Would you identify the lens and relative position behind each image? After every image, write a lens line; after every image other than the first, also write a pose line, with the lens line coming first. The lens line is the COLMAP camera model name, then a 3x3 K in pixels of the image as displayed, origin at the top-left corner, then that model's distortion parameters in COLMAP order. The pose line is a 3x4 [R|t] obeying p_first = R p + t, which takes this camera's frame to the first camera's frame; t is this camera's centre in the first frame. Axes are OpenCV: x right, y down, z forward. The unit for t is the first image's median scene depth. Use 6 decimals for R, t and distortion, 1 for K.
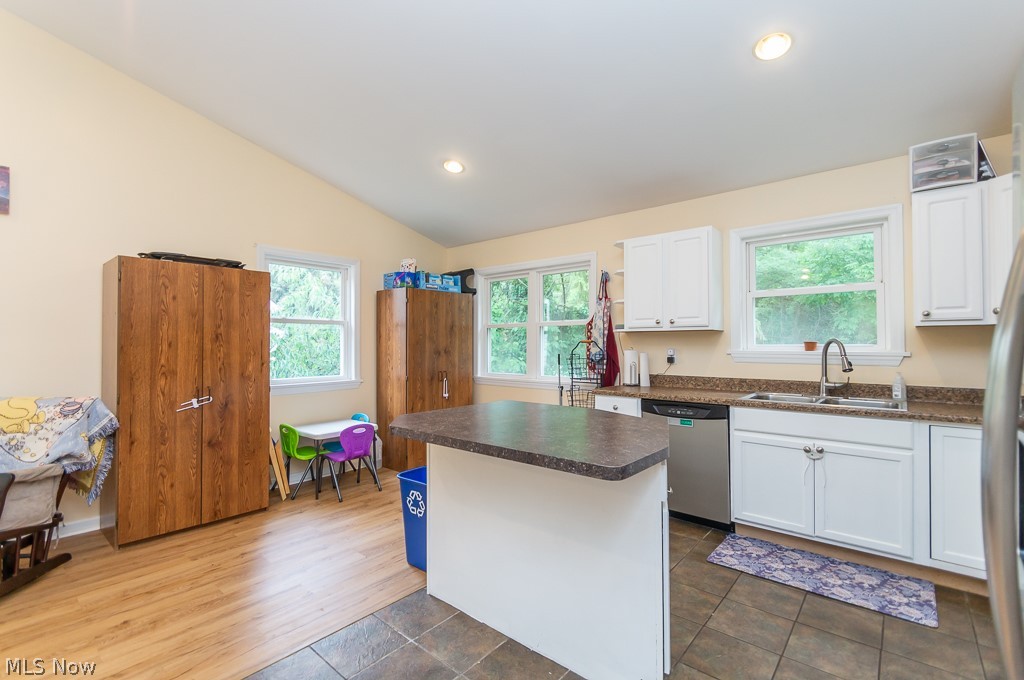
lens RADIAL K [[463.6, 0, 513.9], [0, 463.6, 338.2], [0, 0, 1]] dist [0.001921, -0.000203]
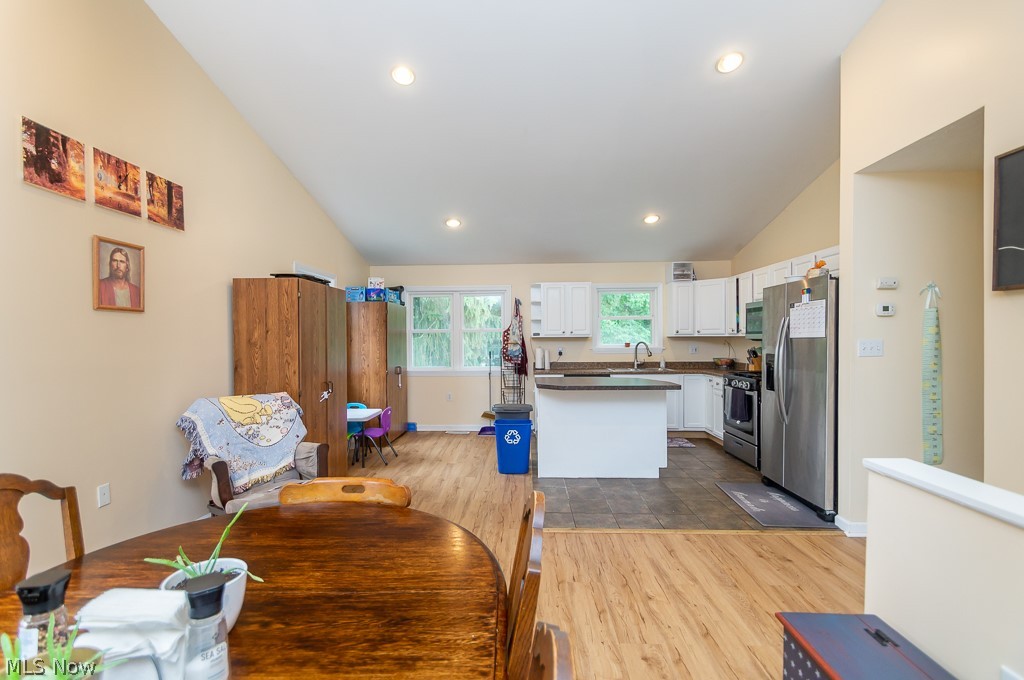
lens RADIAL K [[463.6, 0, 511.7], [0, 463.6, 342.2], [0, 0, 1]] dist [0.001921, -0.000203]
pose [[0.786803, -0.008159, 0.617150, -1.049796], [-0.002514, 0.999862, 0.016424, -0.027776], [-0.617199, -0.014474, 0.786674, -0.309870]]
